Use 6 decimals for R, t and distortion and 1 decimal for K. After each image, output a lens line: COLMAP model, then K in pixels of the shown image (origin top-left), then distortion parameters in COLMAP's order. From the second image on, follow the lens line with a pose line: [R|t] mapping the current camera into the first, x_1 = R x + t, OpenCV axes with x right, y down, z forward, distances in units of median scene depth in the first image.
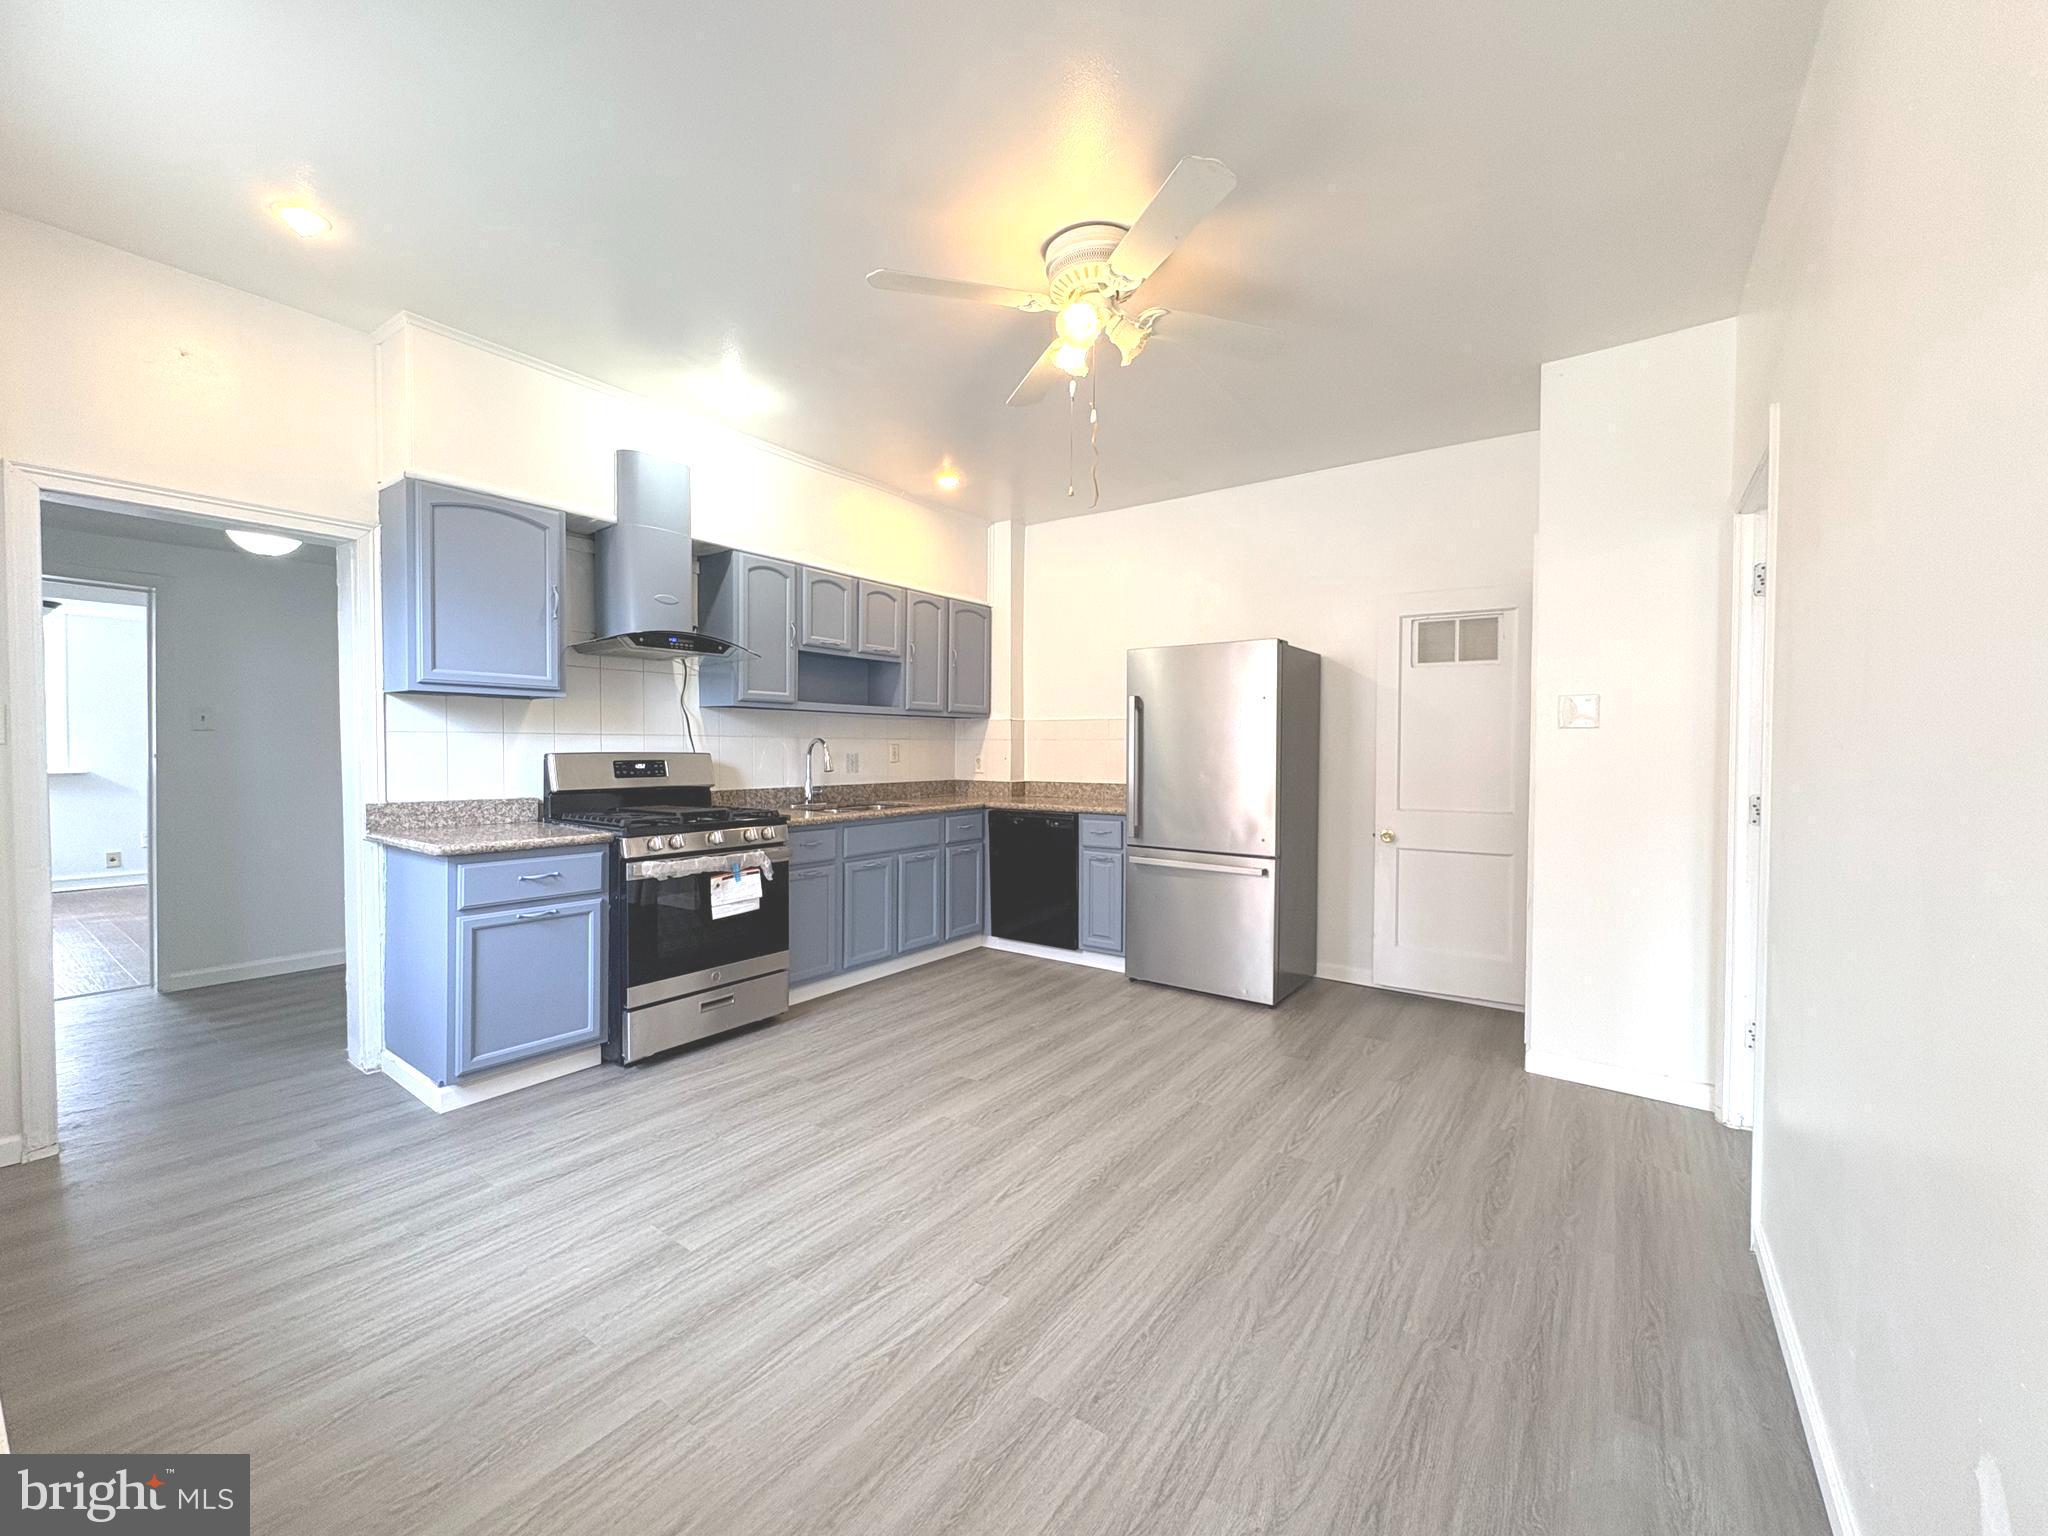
lens RADIAL K [[819.3, 0, 1022.7], [0, 819.3, 761.4], [0, 0, 1]] dist [0.001077, -0.000536]
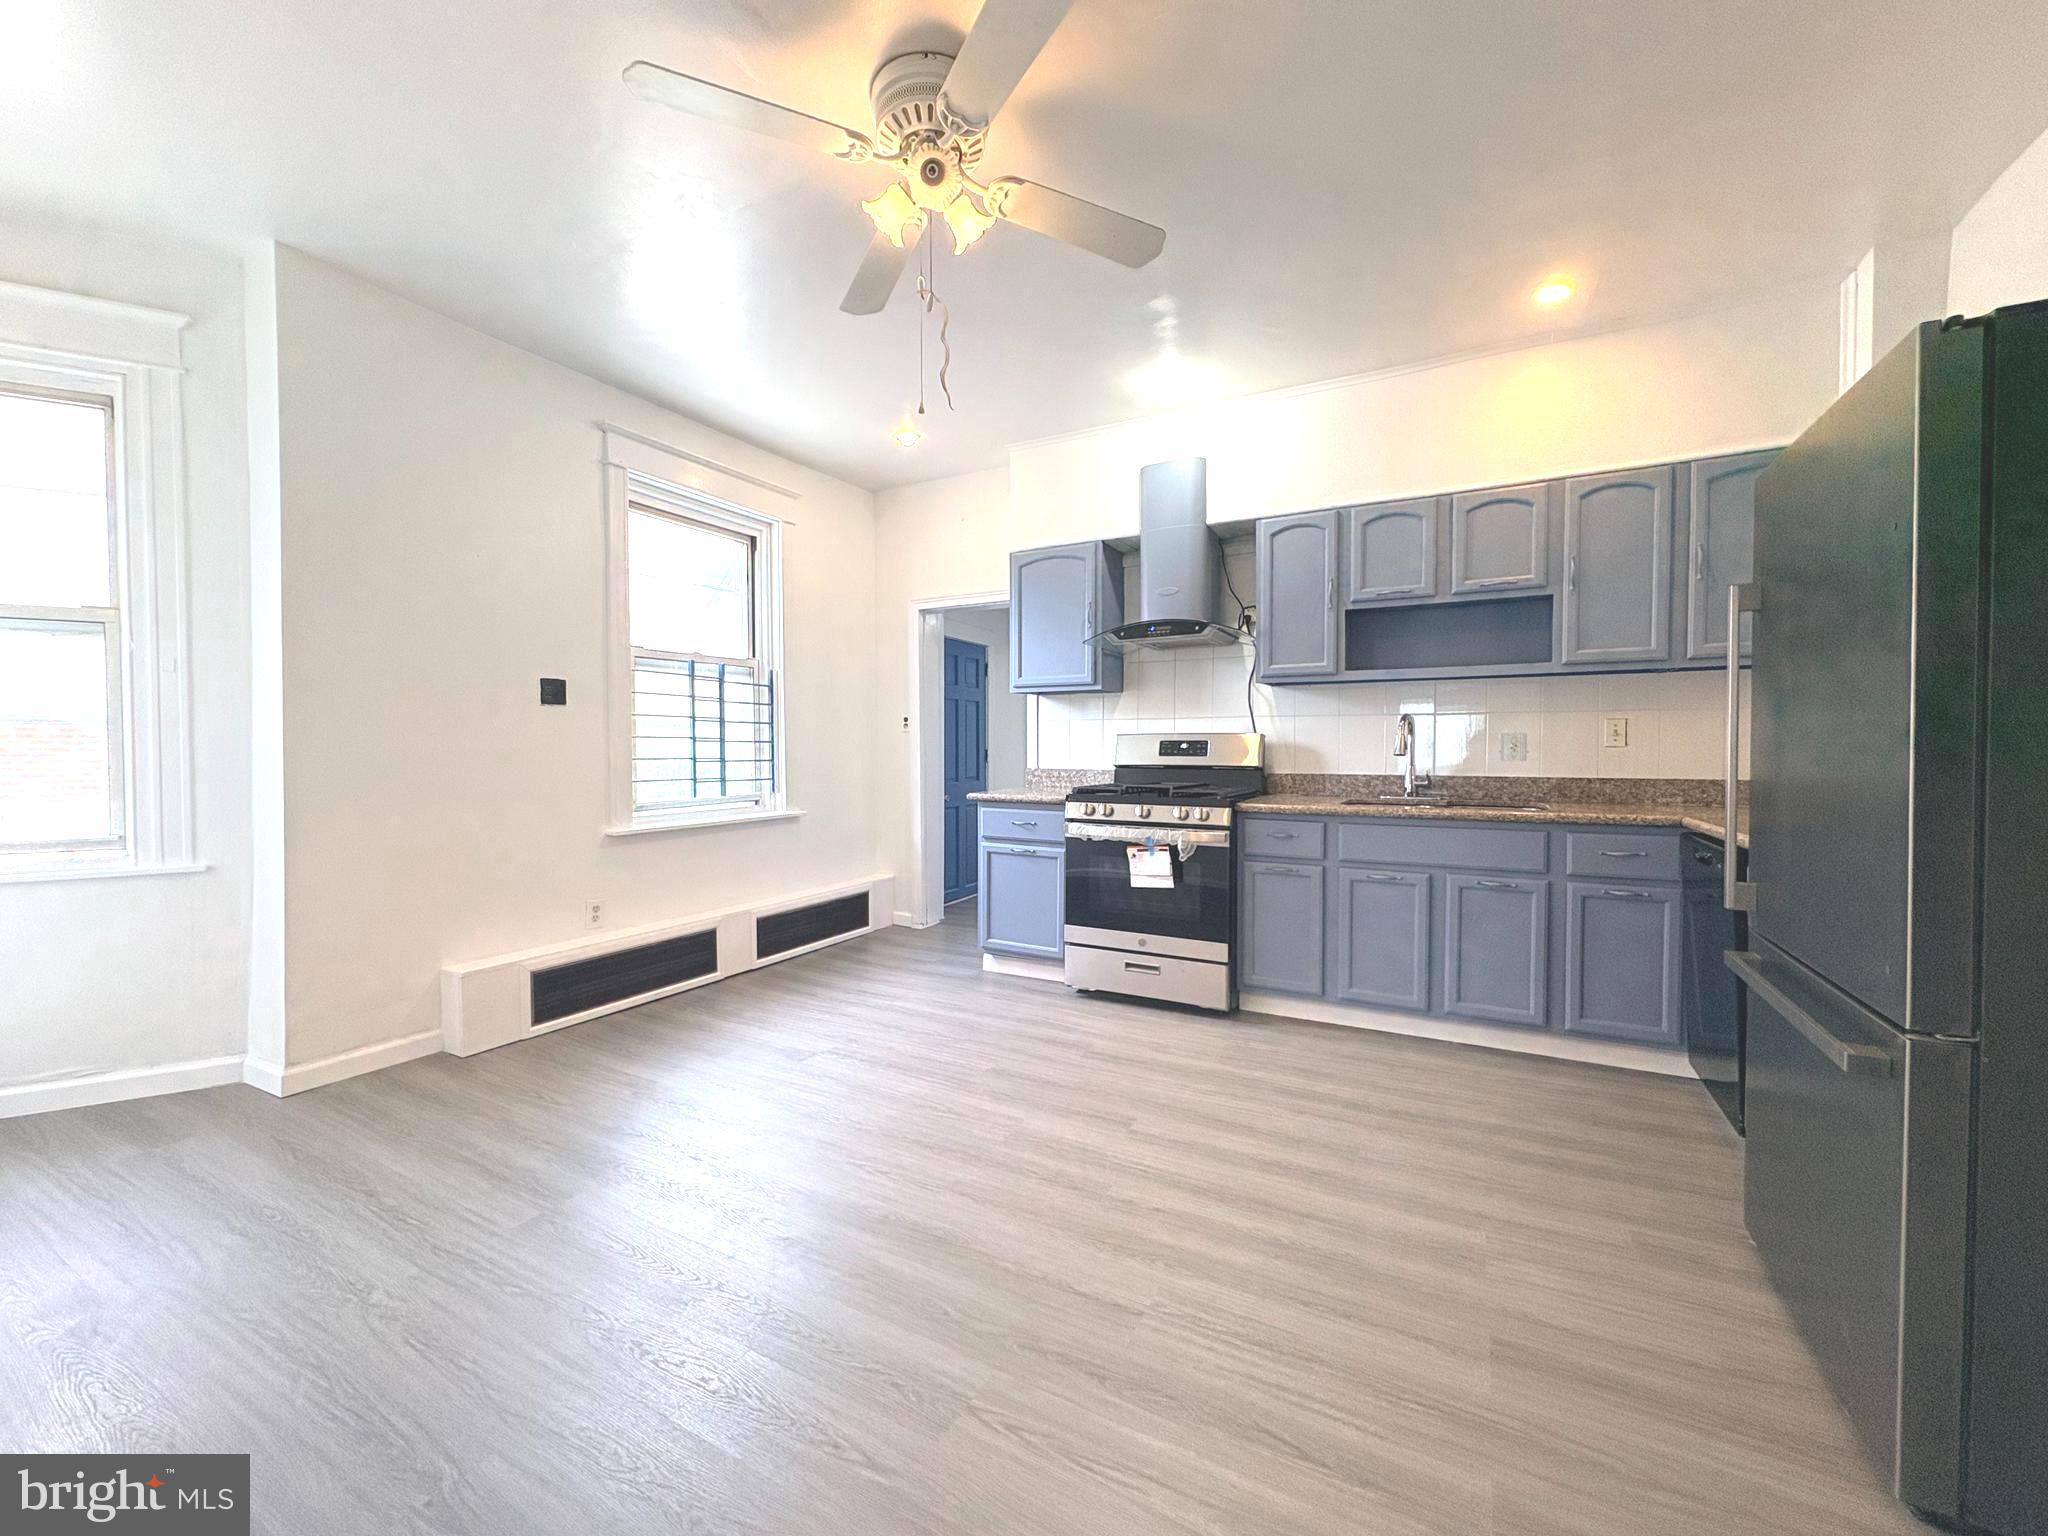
lens RADIAL K [[819.3, 0, 1025.9], [0, 819.3, 764.2], [0, 0, 1]] dist [0.001077, -0.000536]
pose [[0.126913, 0.019999, -0.991712, 0.628300], [-0.014205, 0.999731, 0.018343, 0.014017], [0.991812, 0.011759, 0.127163, 0.684768]]
